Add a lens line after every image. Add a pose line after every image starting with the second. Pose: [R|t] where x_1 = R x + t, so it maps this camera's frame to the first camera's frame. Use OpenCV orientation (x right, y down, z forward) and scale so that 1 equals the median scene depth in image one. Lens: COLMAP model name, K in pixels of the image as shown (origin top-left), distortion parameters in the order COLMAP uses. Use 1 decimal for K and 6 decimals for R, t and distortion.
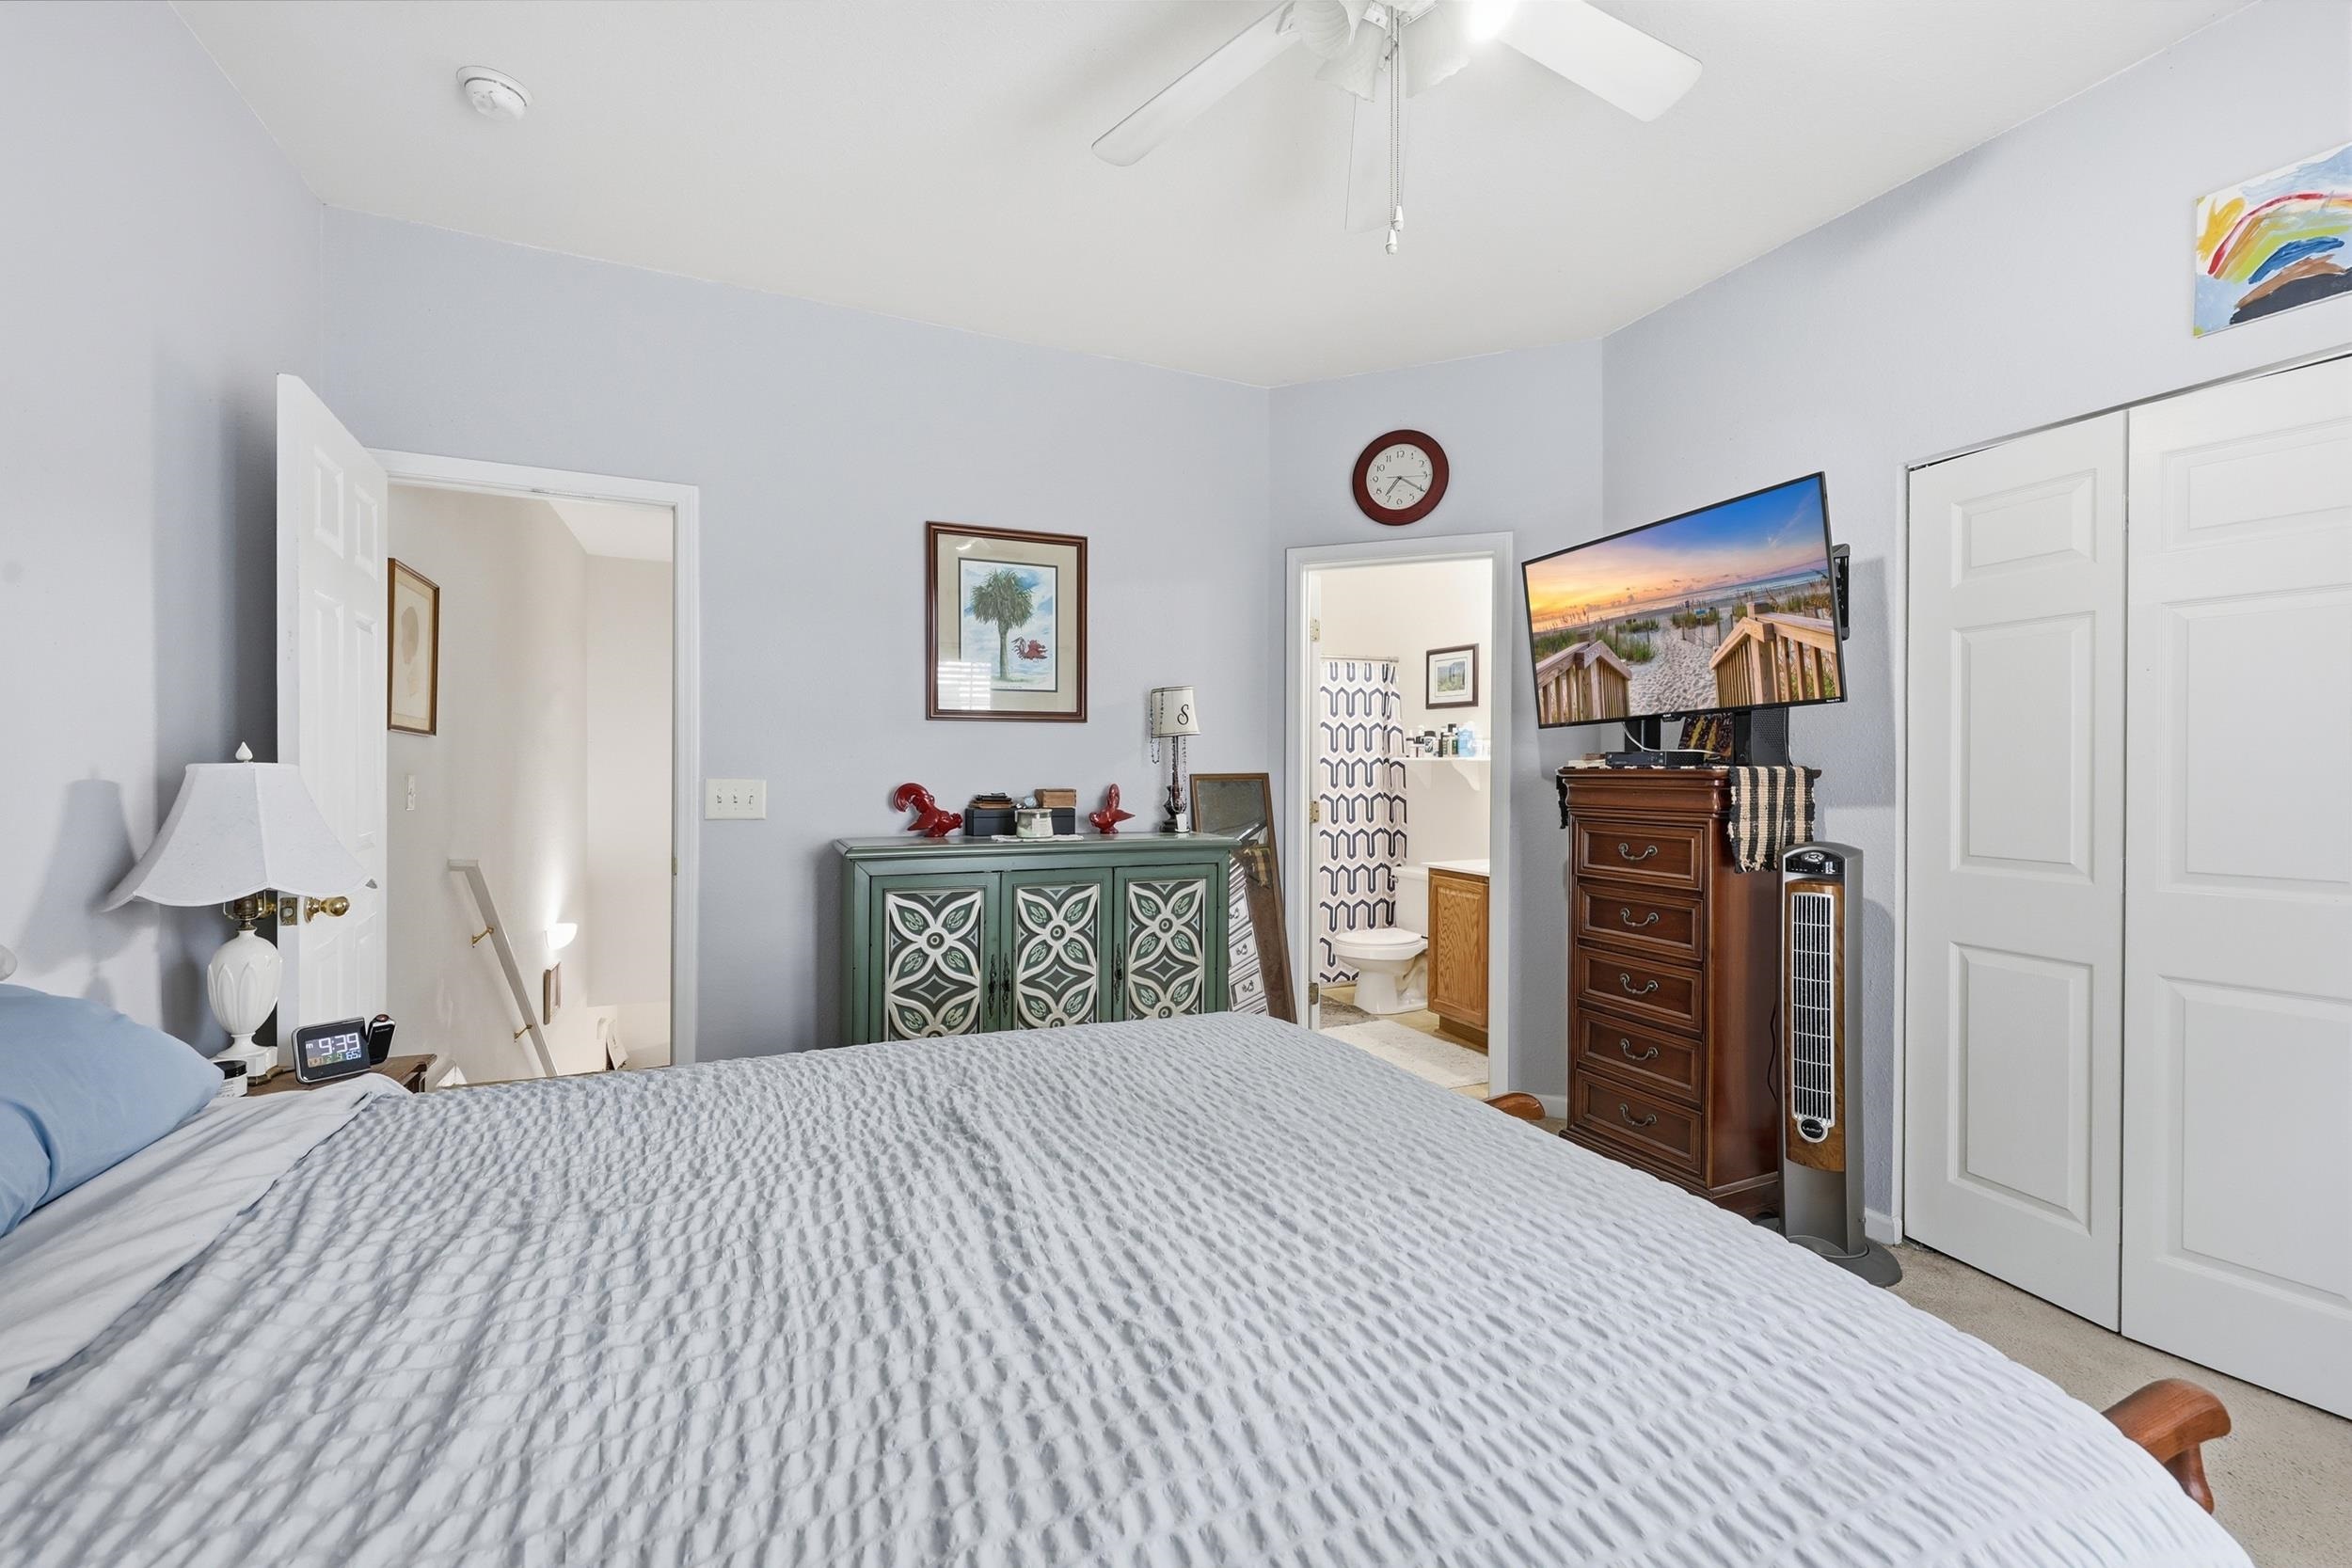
lens RADIAL K [[949.8, 0, 1171.9], [0, 949.8, 775.5], [0, 0, 1]] dist [-0.000580, -0.000089]
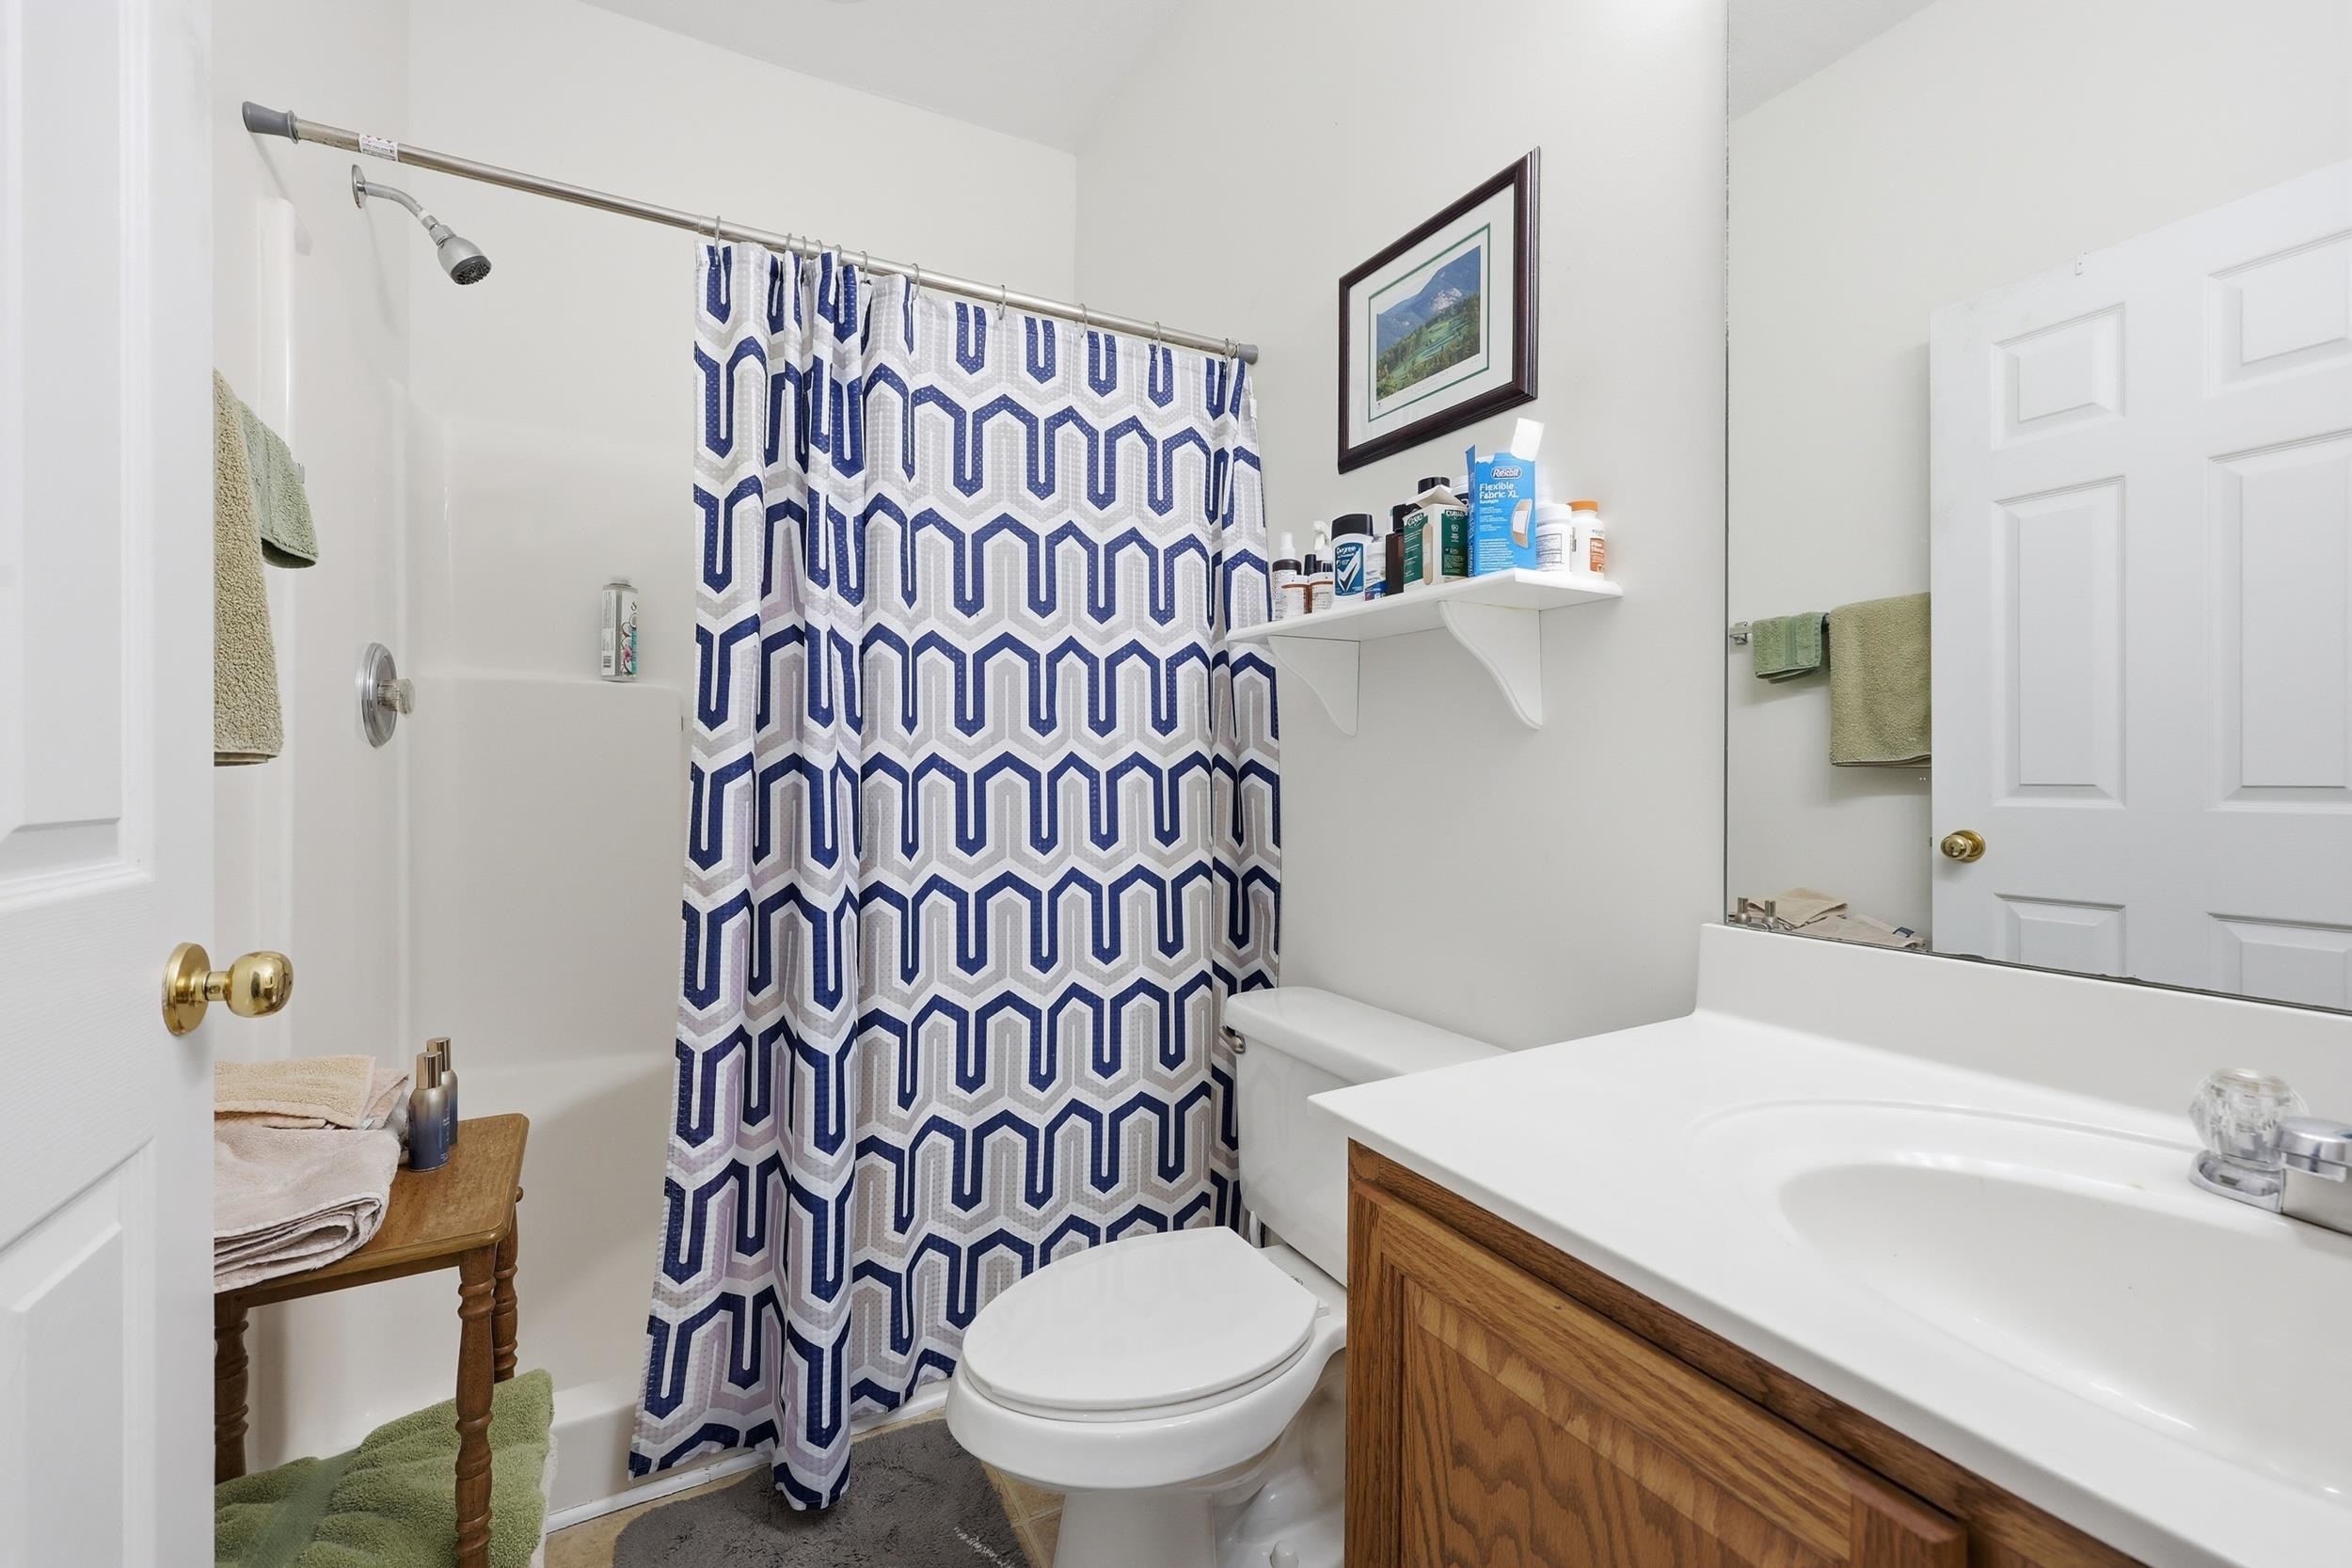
lens RADIAL K [[949.8, 0, 1171.9], [0, 949.8, 775.5], [0, 0, 1]] dist [-0.000580, -0.000089]
pose [[0.996014, -0.003184, 0.089142, 0.181621], [0.003447, 0.999990, -0.002794, 0.027022], [-0.089132, 0.003090, 0.996015, 0.681636]]
